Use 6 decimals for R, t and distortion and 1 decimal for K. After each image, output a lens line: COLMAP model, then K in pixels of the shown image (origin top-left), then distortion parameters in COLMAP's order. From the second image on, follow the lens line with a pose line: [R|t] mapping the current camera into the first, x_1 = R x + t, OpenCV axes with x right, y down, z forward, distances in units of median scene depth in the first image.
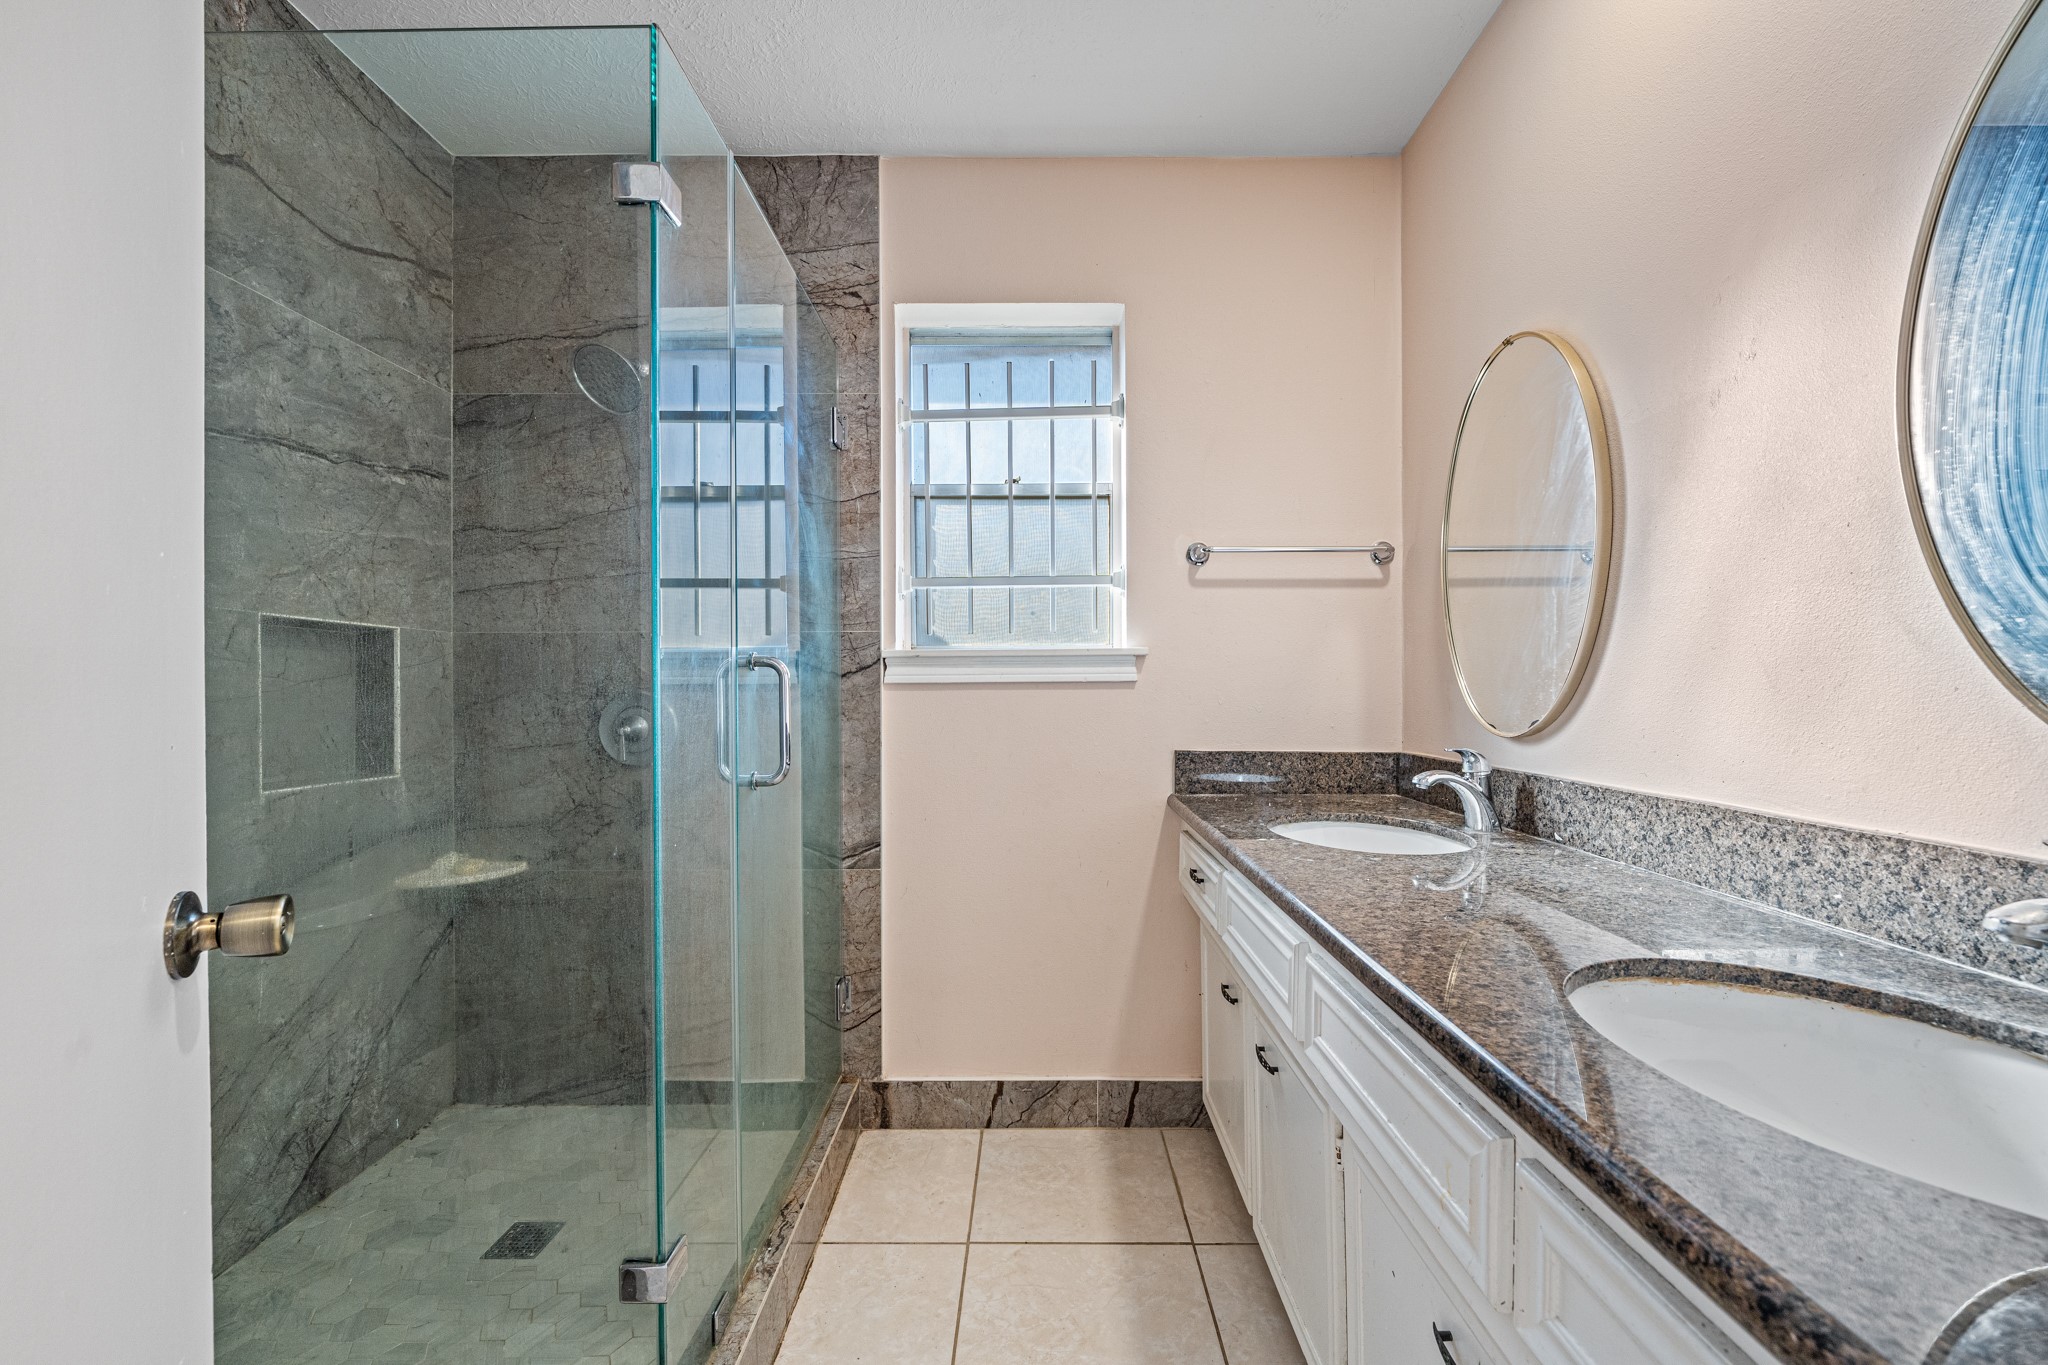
lens RADIAL K [[796.0, 0, 1032.0], [0, 796.0, 686.7], [0, 0, 1]] dist [-0.008283, -0.000366]
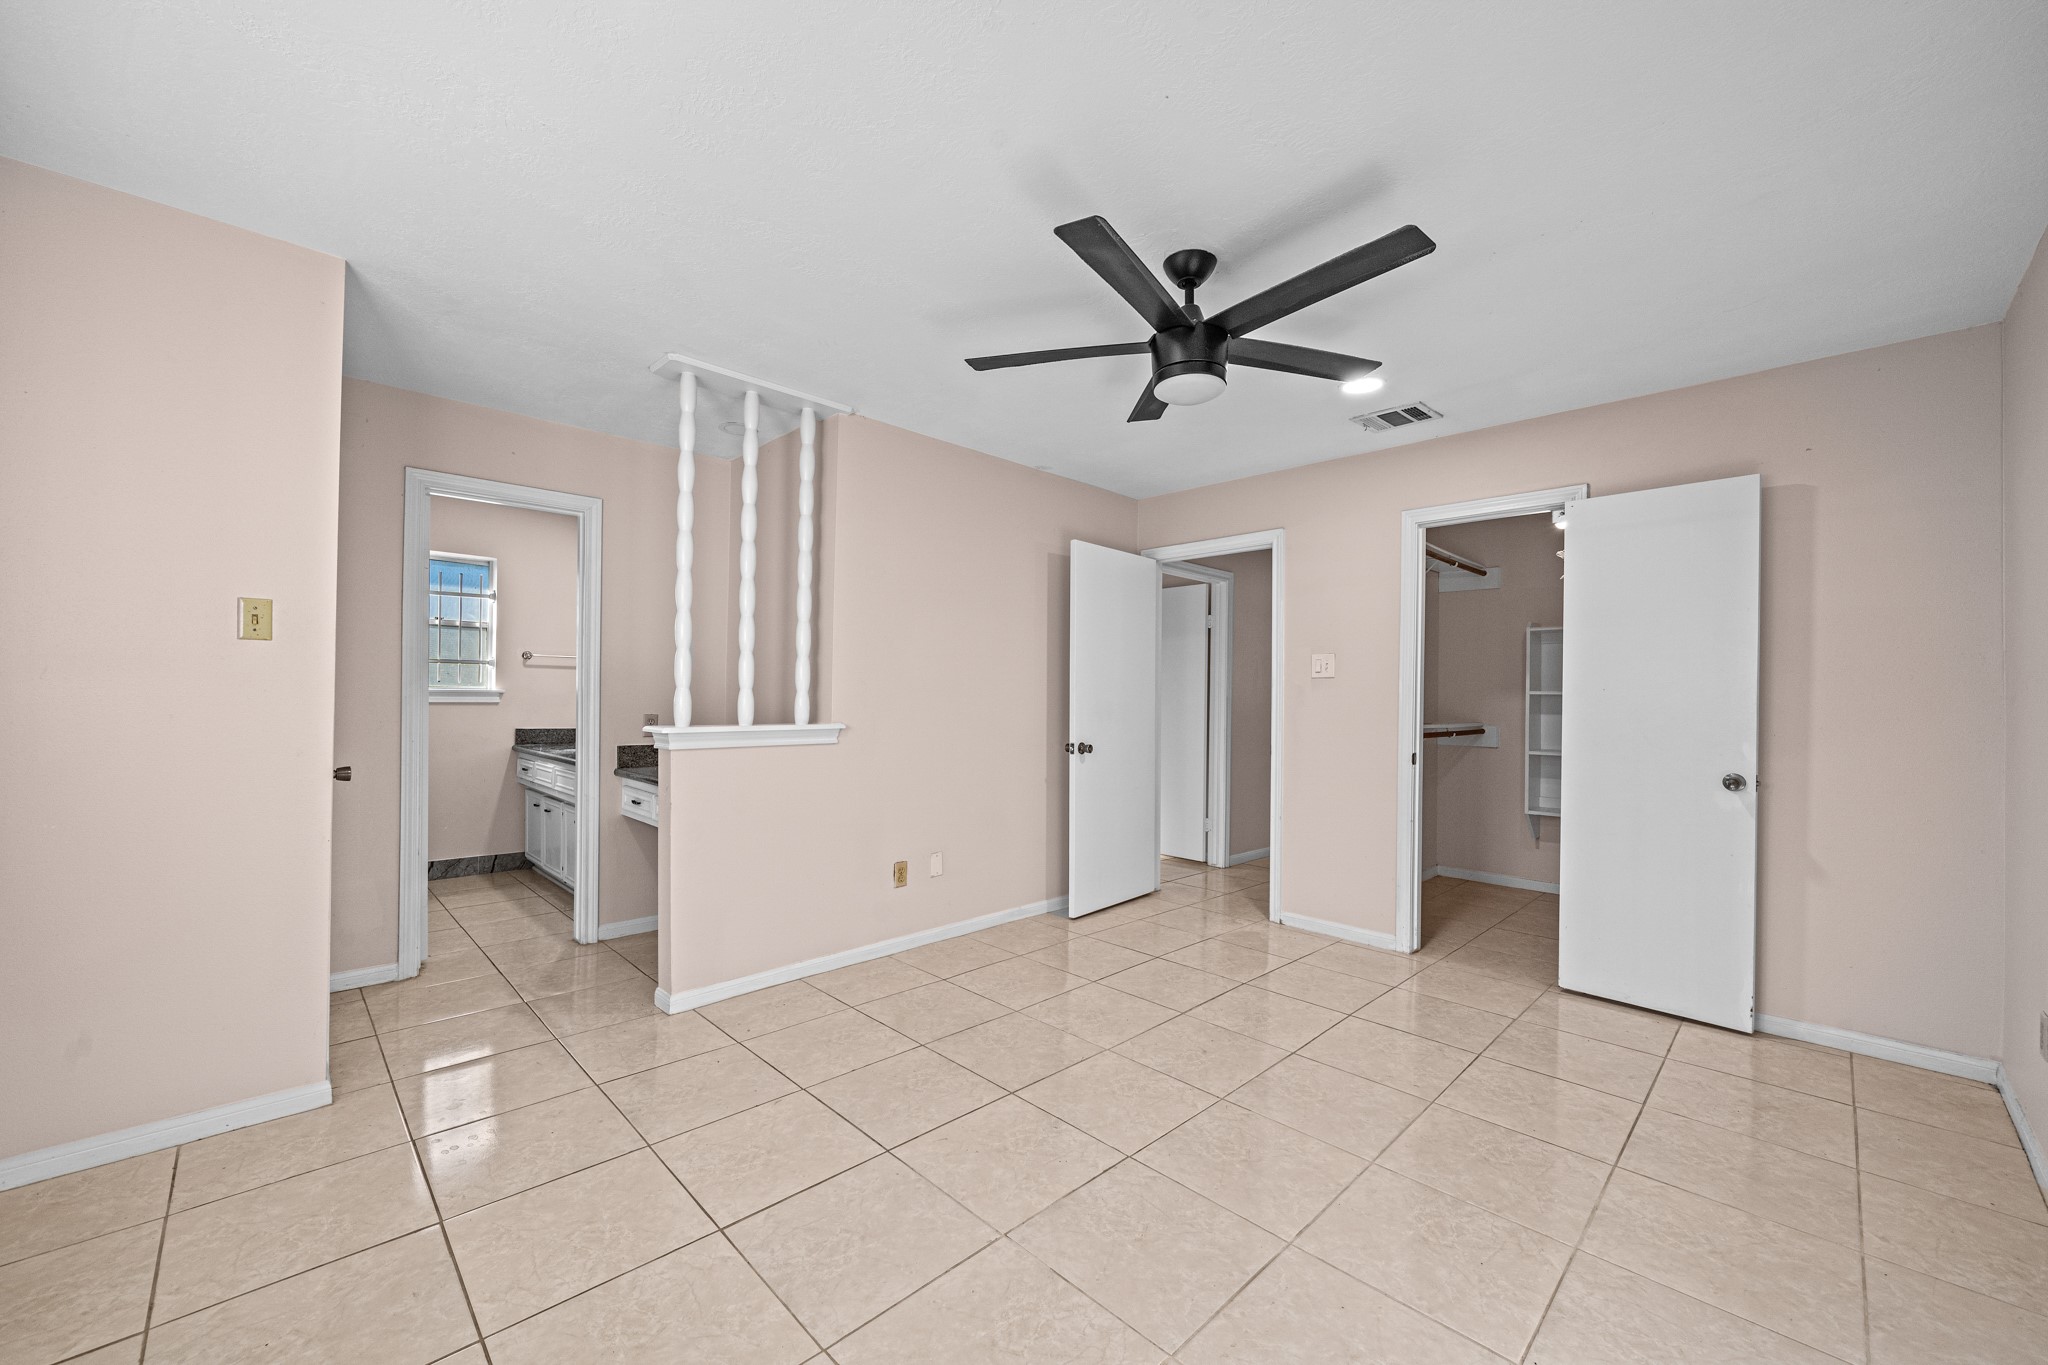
lens RADIAL K [[796.0, 0, 1024.0], [0, 796.0, 693.5], [0, 0, 1]] dist [-0.008283, -0.000366]
pose [[0.716300, 0.018145, 0.697557, -0.453353], [-0.017112, 0.999818, -0.008435, -0.044165], [-0.697583, -0.005895, 0.716480, -2.076556]]
